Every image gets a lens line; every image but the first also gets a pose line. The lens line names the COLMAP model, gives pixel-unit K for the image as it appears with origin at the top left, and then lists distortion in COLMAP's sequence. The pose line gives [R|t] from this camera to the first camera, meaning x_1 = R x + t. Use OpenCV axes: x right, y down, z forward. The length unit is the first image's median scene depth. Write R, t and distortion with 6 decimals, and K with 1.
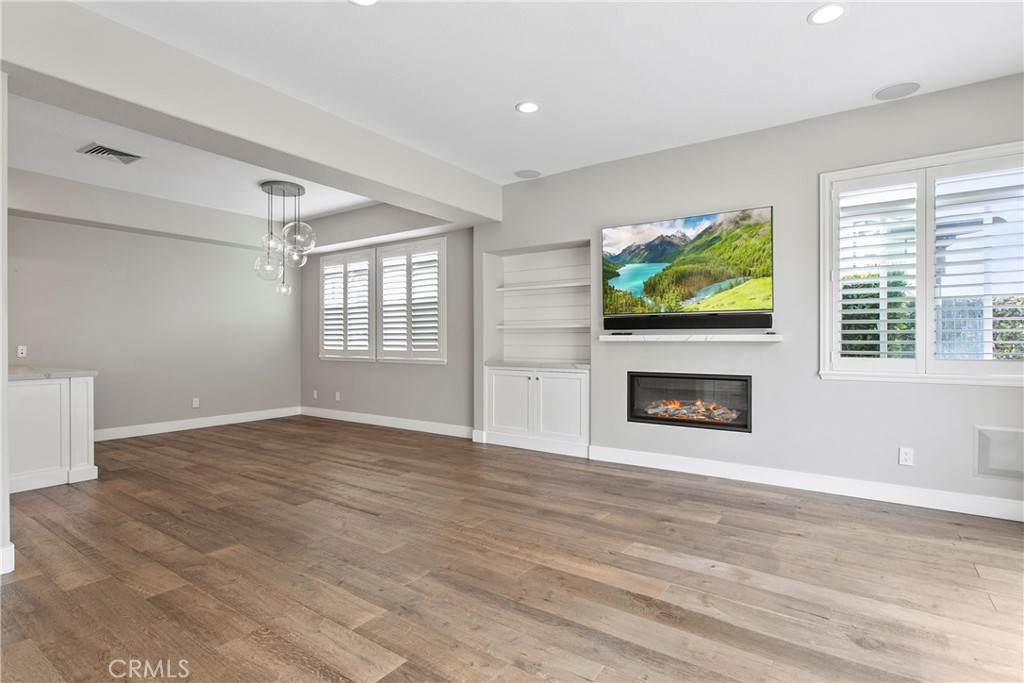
lens RADIAL K [[509.0, 0, 505.6], [0, 509.0, 340.5], [0, 0, 1]] dist [-0.001729, 0.000229]
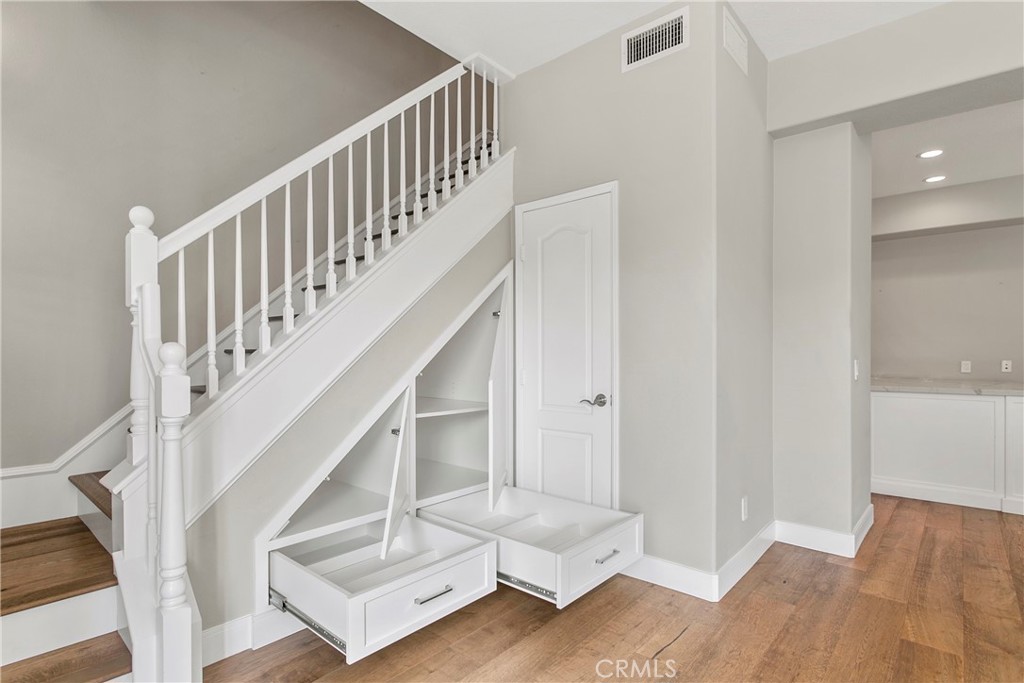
lens RADIAL K [[514.5, 0, 505.9], [0, 514.5, 362.5], [0, 0, 1]] dist [-0.000093, 0.000222]
pose [[-0.110094, 0.015586, -0.993799, 0.213150], [-0.000260, 0.999877, 0.015710, -0.002042], [0.993921, 0.001988, -0.110076, 0.296081]]
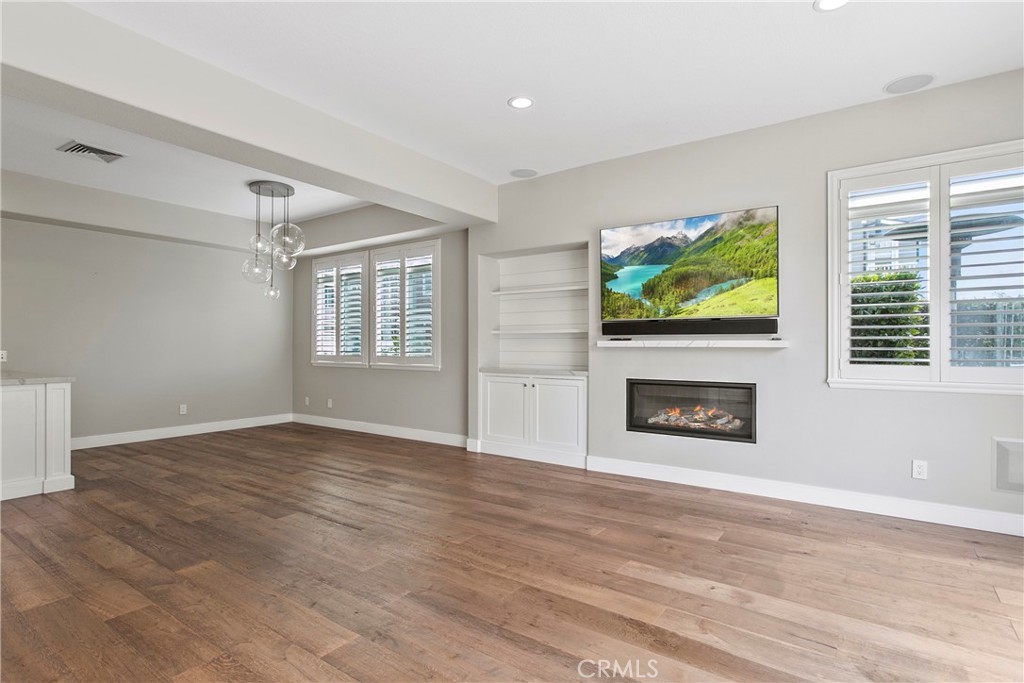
lens RADIAL K [[517.0, 0, 504.9], [0, 517.0, 342.7], [0, 0, 1]] dist [-0.000665, -0.000158]
pose [[0.999972, 0.002161, -0.007205, 0.026905], [-0.002208, 0.999977, -0.006484, -0.000103], [0.007191, 0.006499, 0.999953, 0.037622]]
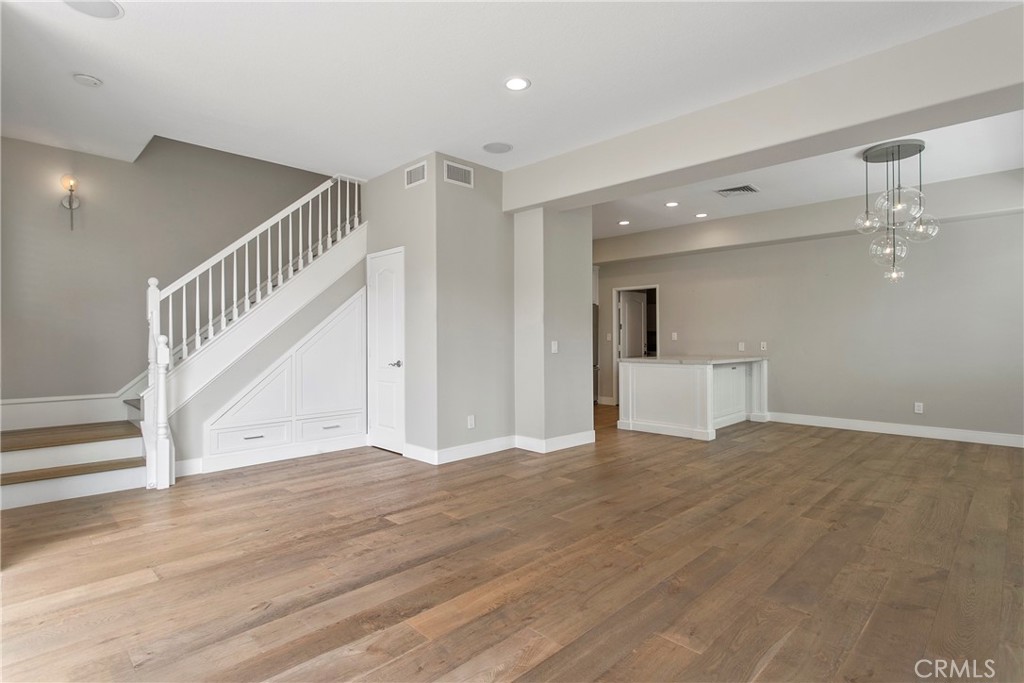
lens RADIAL K [[509.0, 0, 505.6], [0, 509.0, 340.5], [0, 0, 1]] dist [-0.001729, 0.000229]
pose [[-0.172139, 0.001338, -0.985072, 0.873134], [0.004836, 0.999988, 0.000513, 0.003606], [0.985061, -0.004676, -0.172143, 1.001857]]
